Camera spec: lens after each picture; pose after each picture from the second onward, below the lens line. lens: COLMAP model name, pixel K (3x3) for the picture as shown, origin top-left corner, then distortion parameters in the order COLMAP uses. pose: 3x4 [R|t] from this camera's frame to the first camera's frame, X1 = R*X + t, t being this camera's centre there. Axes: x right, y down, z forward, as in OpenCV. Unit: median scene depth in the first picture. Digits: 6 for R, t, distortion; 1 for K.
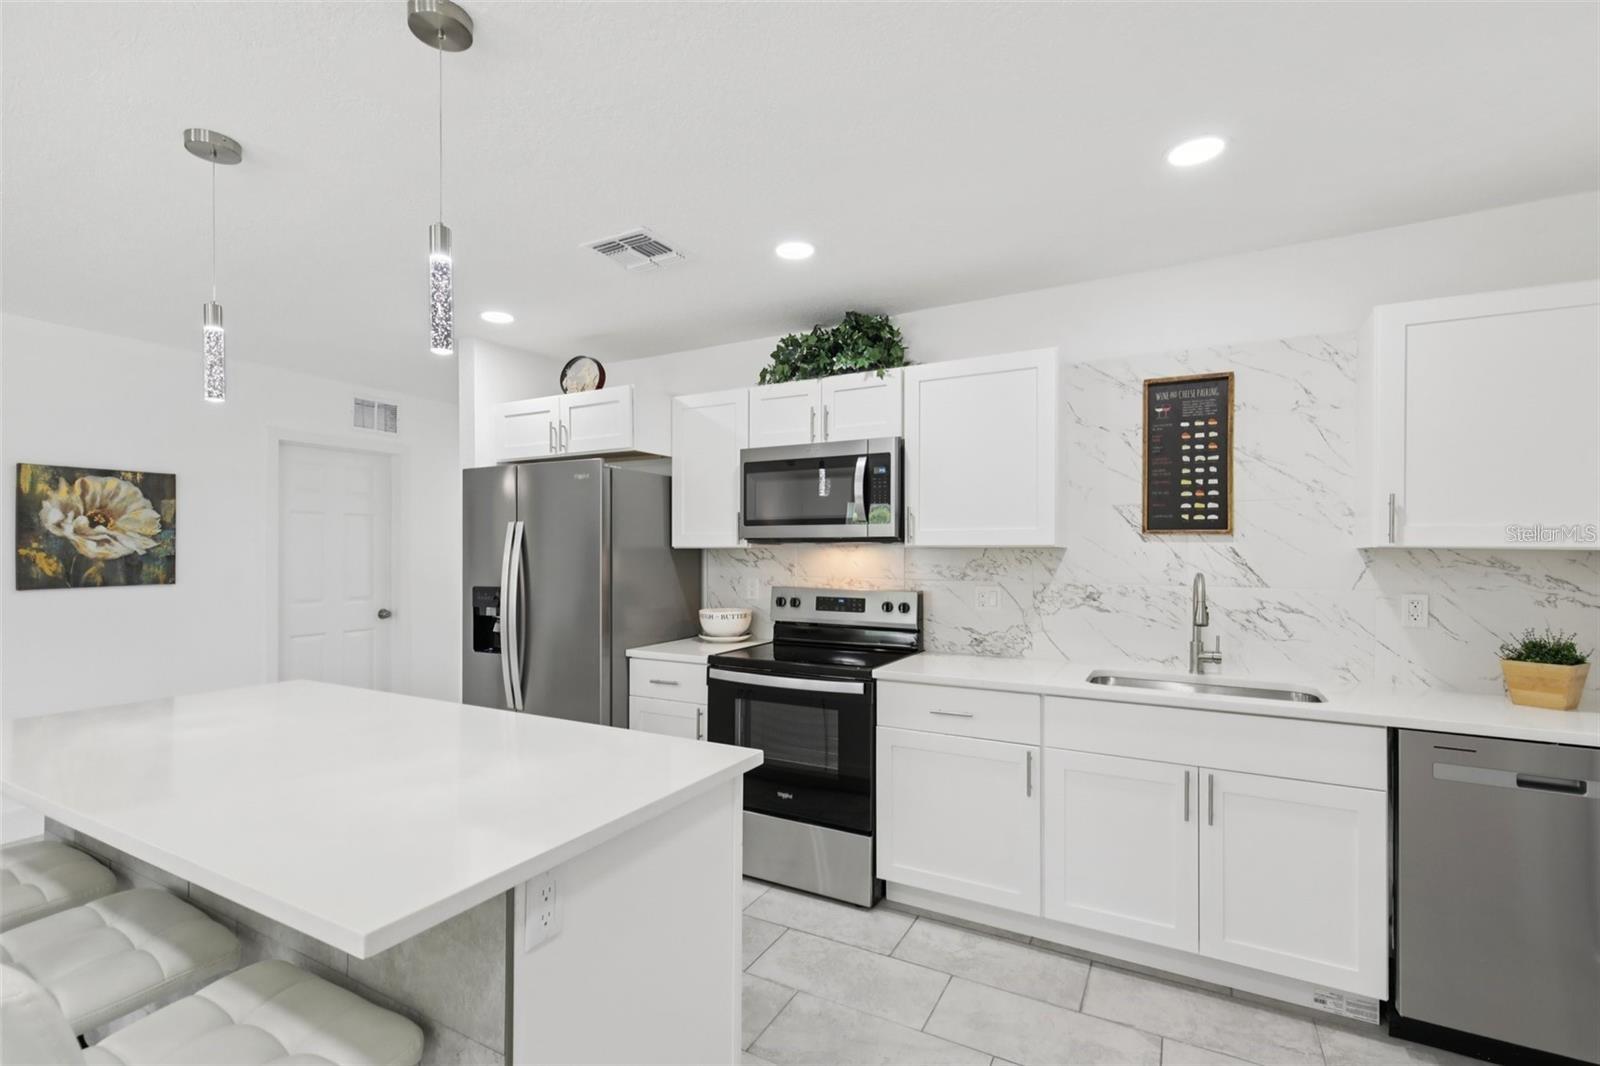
lens RADIAL K [[715.7, 0, 783.2], [0, 715.7, 547.7], [0, 0, 1]] dist [0.012657, -0.003987]
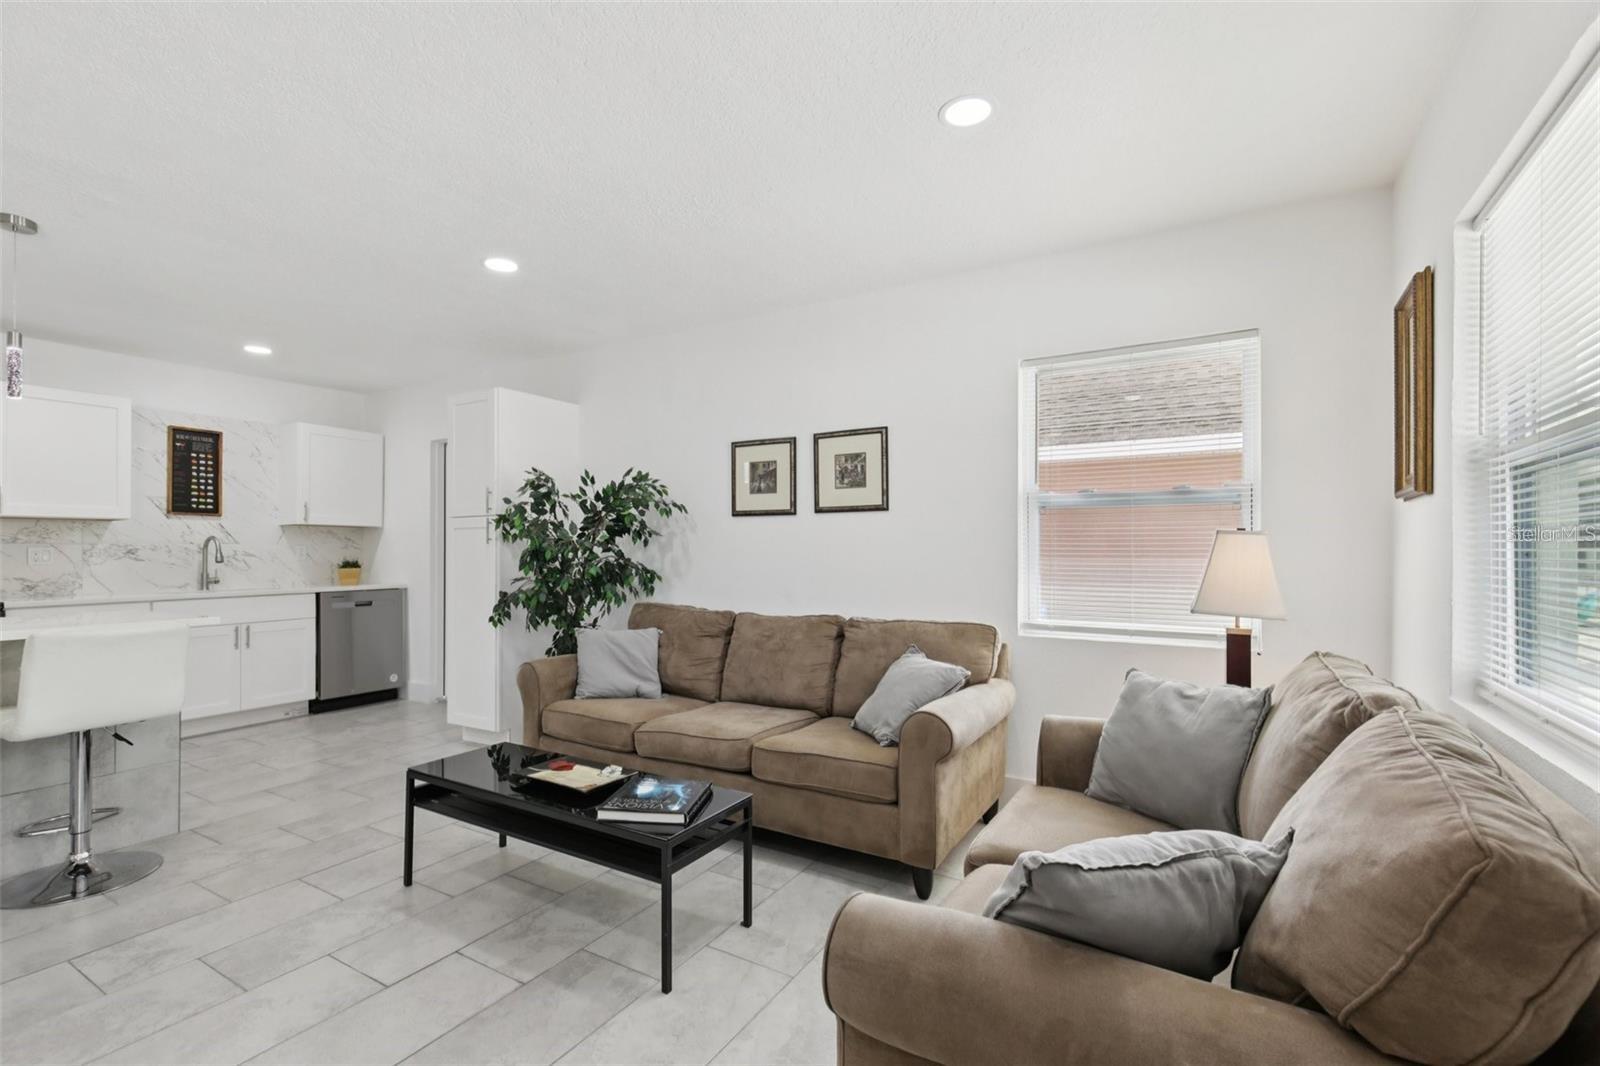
lens RADIAL K [[715.7, 0, 801.0], [0, 715.7, 540.5], [0, 0, 1]] dist [0.012657, -0.003987]
pose [[0.027119, 0.009859, 0.999584, -1.171379], [0.000542, 0.999951, -0.009877, 0.060994], [-0.999632, 0.000810, 0.027112, -0.559727]]
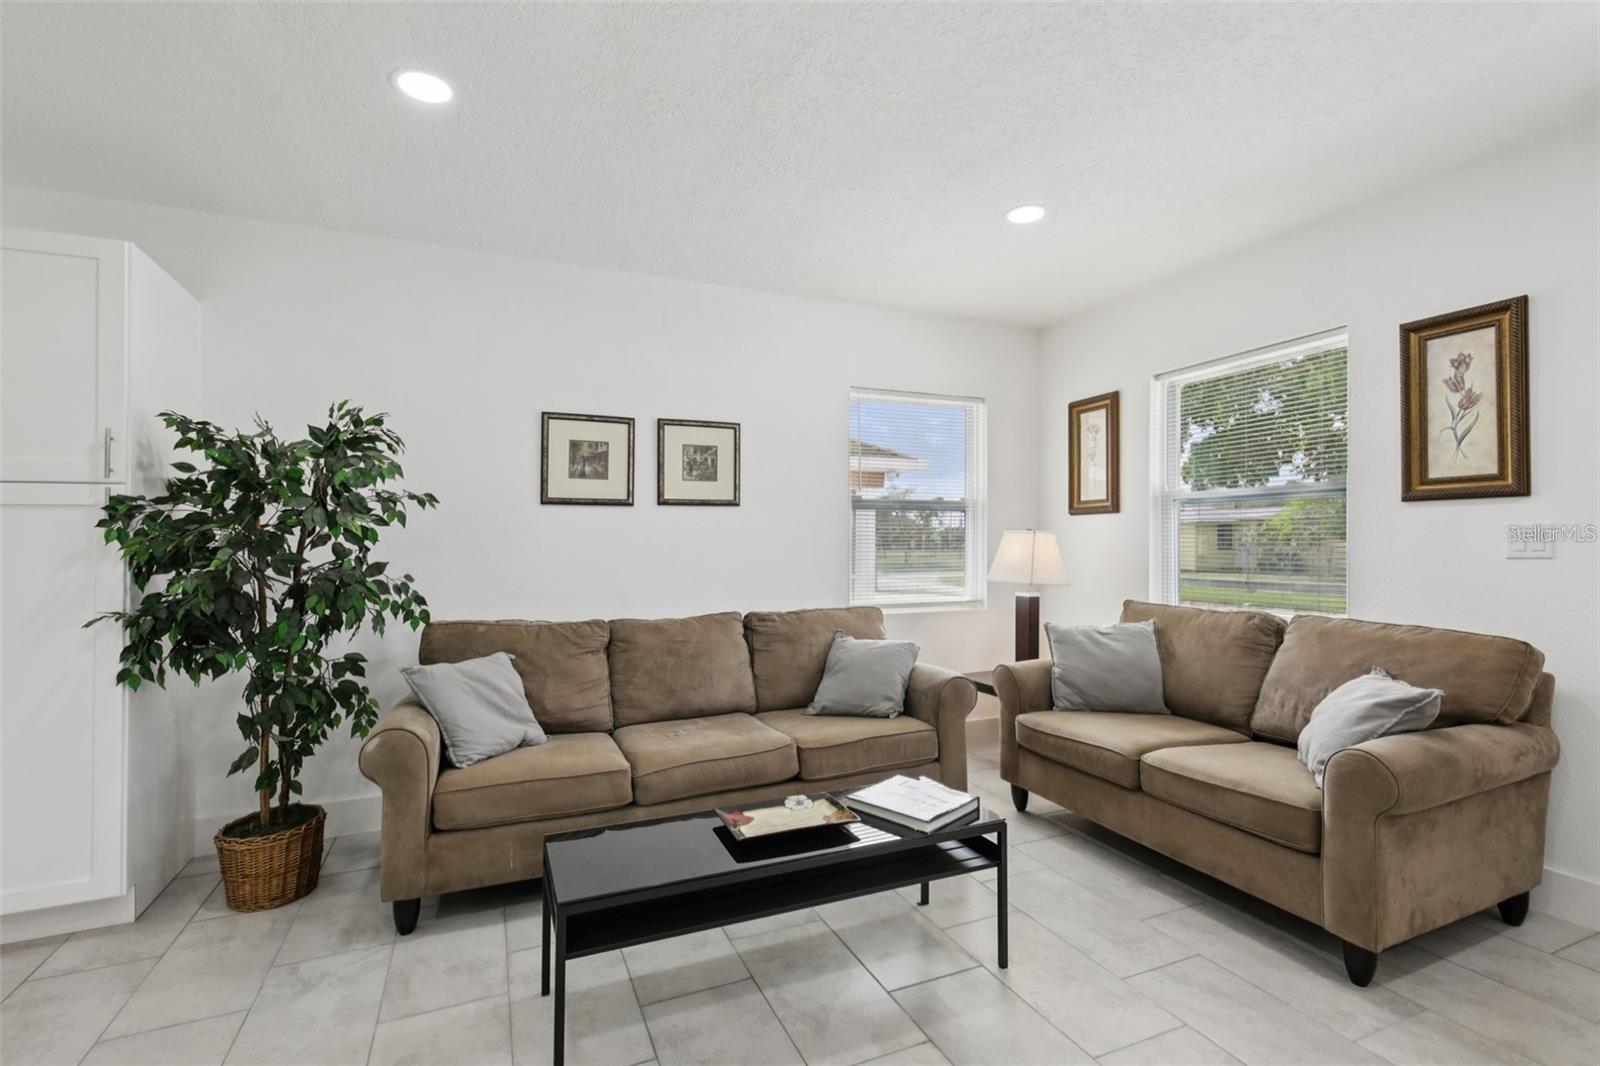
lens RADIAL K [[715.7, 0, 792.7], [0, 715.7, 536.5], [0, 0, 1]] dist [0.012657, -0.003987]
pose [[-0.792190, 0.007615, 0.610227, -0.768067], [0.003102, 0.999959, -0.008451, 0.061278], [-0.610267, -0.004802, -0.792182, 0.269766]]
